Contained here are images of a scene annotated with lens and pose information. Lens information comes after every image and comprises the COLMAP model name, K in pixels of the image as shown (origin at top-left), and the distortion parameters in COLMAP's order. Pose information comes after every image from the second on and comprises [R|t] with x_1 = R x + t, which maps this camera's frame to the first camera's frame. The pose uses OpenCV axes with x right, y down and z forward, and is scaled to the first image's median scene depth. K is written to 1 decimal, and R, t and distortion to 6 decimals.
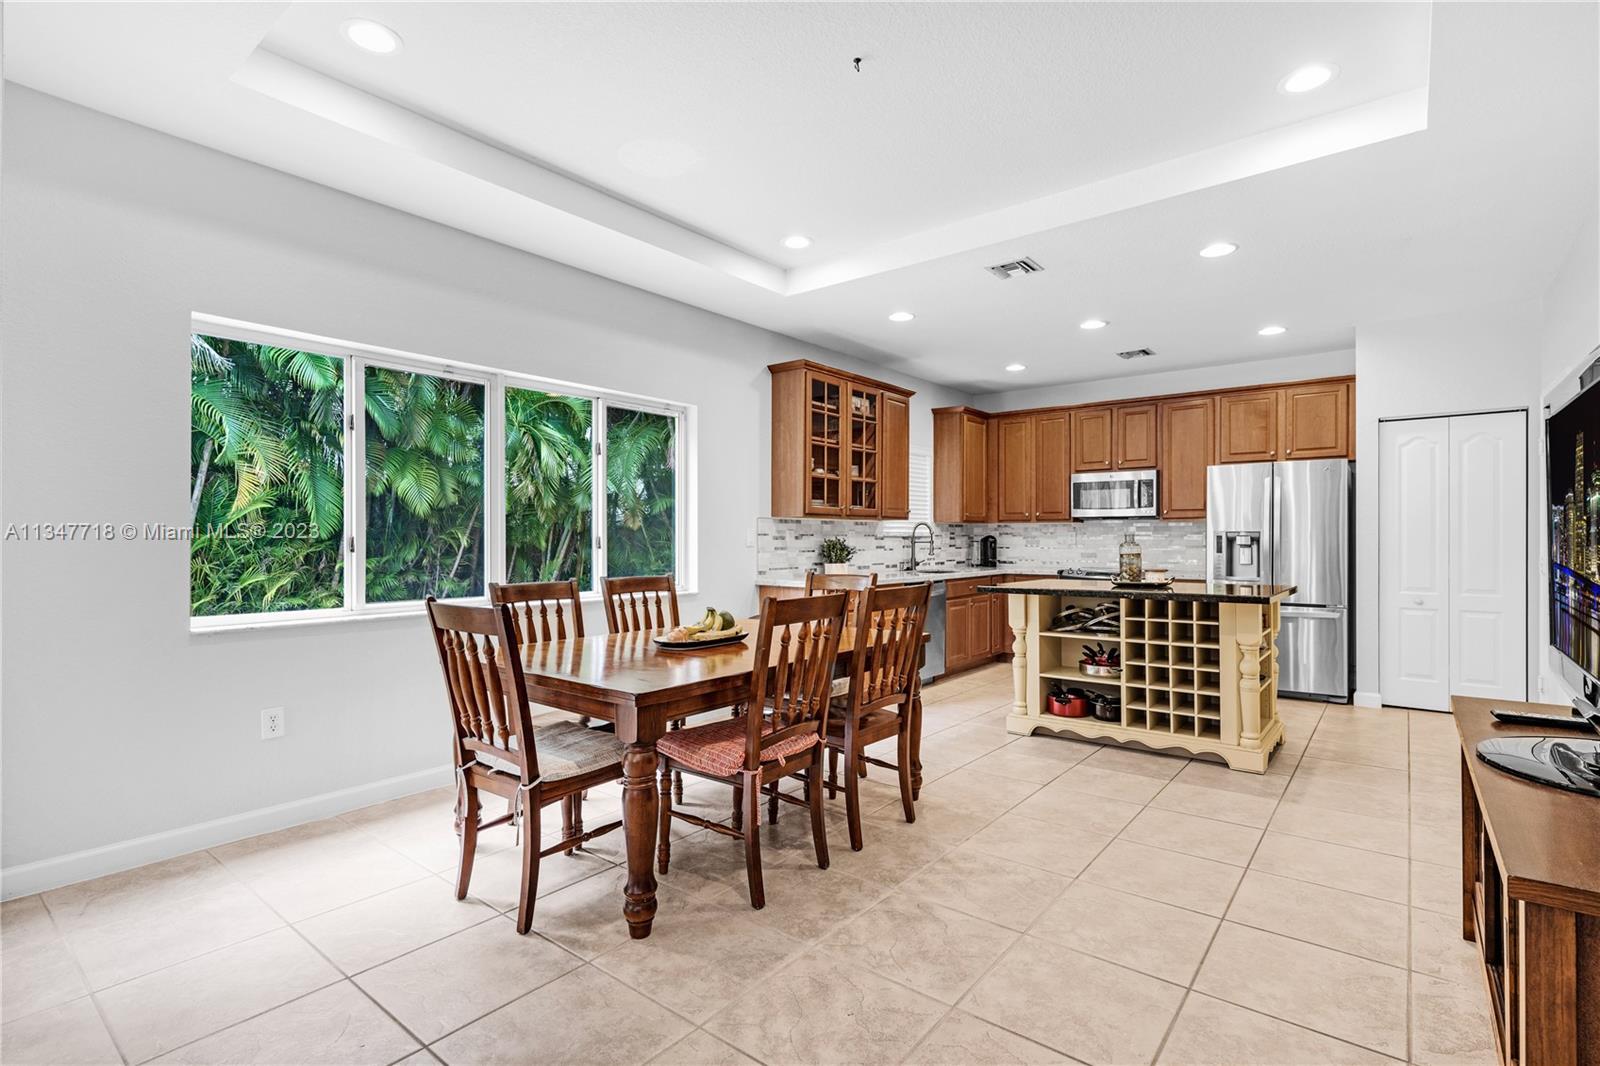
lens RADIAL K [[765.9, 0, 796.9], [0, 765.9, 550.7], [0, 0, 1]] dist [0.081564, 0.000022]
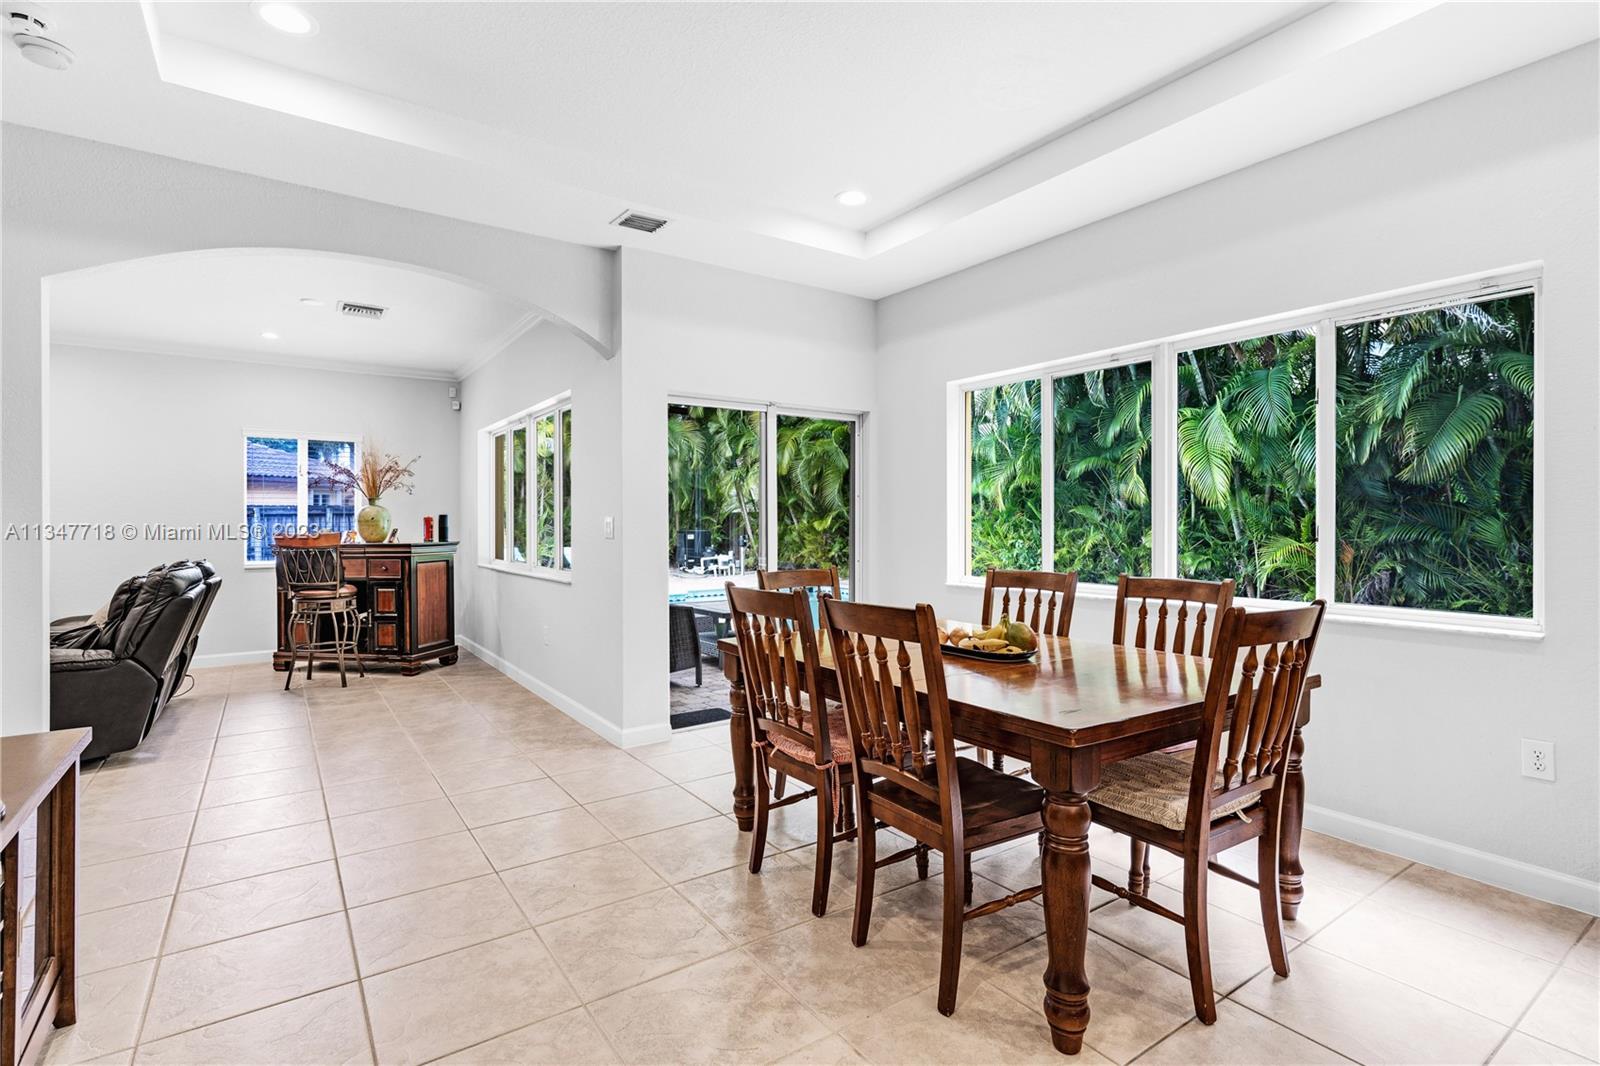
lens RADIAL K [[816.8, 0, 805.9], [0, 816.8, 526.8], [0, 0, 1]] dist [0.005960, 0.001794]
pose [[-0.310761, -0.008417, -0.950451, 0.805189], [-0.024127, 0.999708, -0.000965, -0.007401], [0.950182, 0.022632, -0.310873, 1.151761]]
